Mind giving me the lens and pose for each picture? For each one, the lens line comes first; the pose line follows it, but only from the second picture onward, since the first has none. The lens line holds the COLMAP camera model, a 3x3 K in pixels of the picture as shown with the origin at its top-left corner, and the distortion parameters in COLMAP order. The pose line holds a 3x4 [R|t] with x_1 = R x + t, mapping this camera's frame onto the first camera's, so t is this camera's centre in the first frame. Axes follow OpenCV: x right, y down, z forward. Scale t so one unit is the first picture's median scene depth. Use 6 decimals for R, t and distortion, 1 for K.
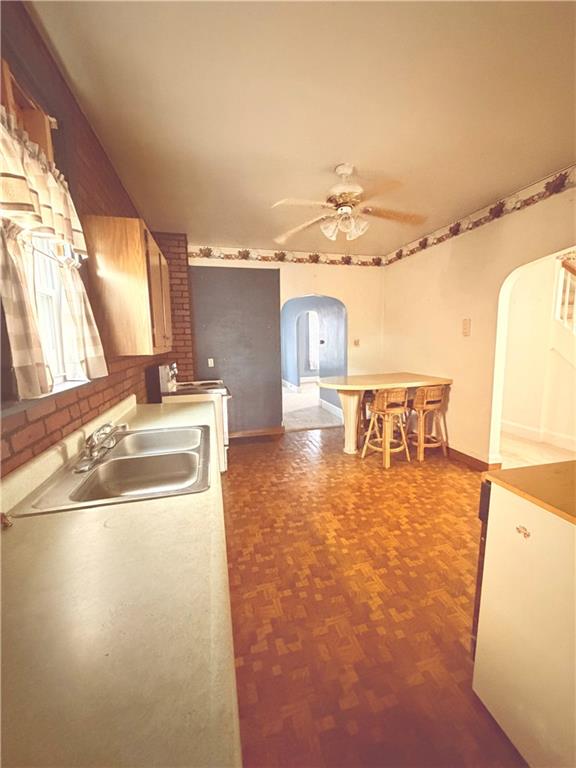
lens RADIAL K [[294.7, 0, 296.0], [0, 294.7, 384.3], [0, 0, 1]] dist [-0.012907, 0.000063]
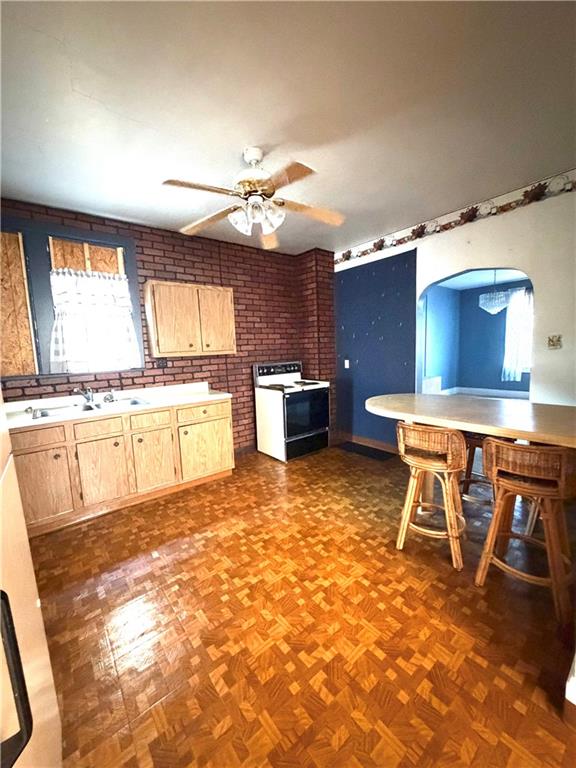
lens RADIAL K [[306.6, 0, 287.8], [0, 306.6, 379.0], [0, 0, 1]] dist [0.003025, -0.000105]
pose [[0.415003, 0.094715, -0.904877, 0.617174], [-0.104163, 0.992973, 0.056164, -0.063734], [0.903838, 0.070946, 0.421952, 0.403135]]
